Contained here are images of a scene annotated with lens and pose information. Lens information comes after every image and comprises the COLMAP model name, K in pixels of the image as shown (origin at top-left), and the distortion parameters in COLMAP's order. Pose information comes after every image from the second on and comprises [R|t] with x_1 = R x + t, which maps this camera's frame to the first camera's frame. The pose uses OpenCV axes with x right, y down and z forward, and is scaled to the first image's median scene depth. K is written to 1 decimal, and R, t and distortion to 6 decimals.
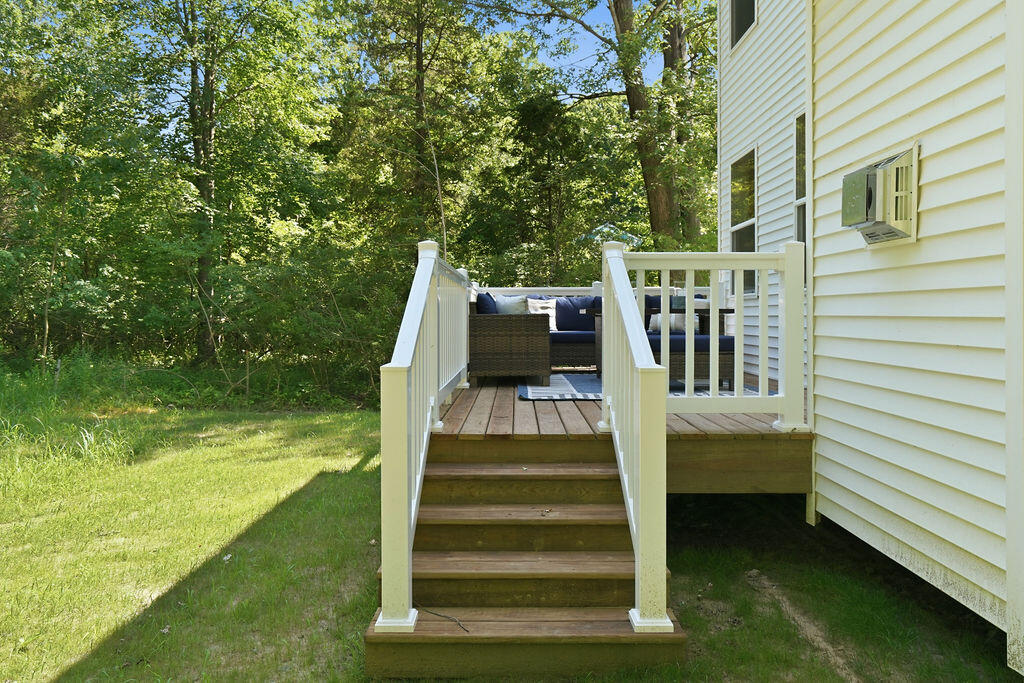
lens RADIAL K [[696.5, 0, 510.1], [0, 696.5, 322.9], [0, 0, 1]] dist [-0.006273, -0.000284]
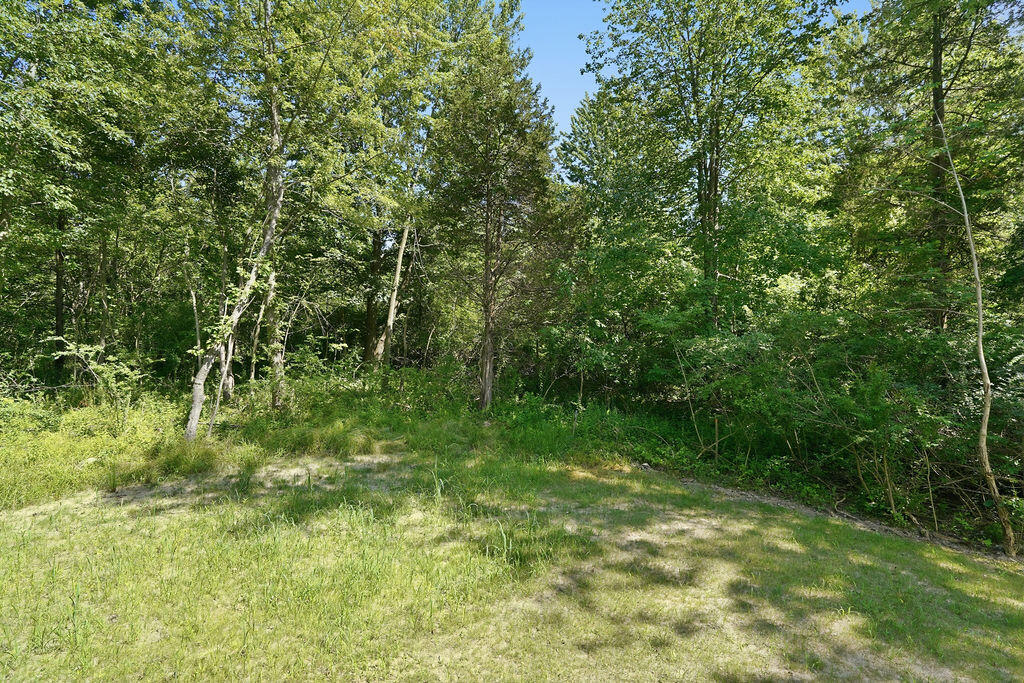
lens RADIAL K [[473.0, 0, 514.2], [0, 473.0, 341.6], [0, 0, 1]] dist [-0.046281, 0.015581]
pose [[0.636980, 0.003460, -0.770873, -0.020777], [-0.003228, 0.999993, 0.001820, -0.042932], [0.770874, 0.001329, 0.636987, 0.192227]]
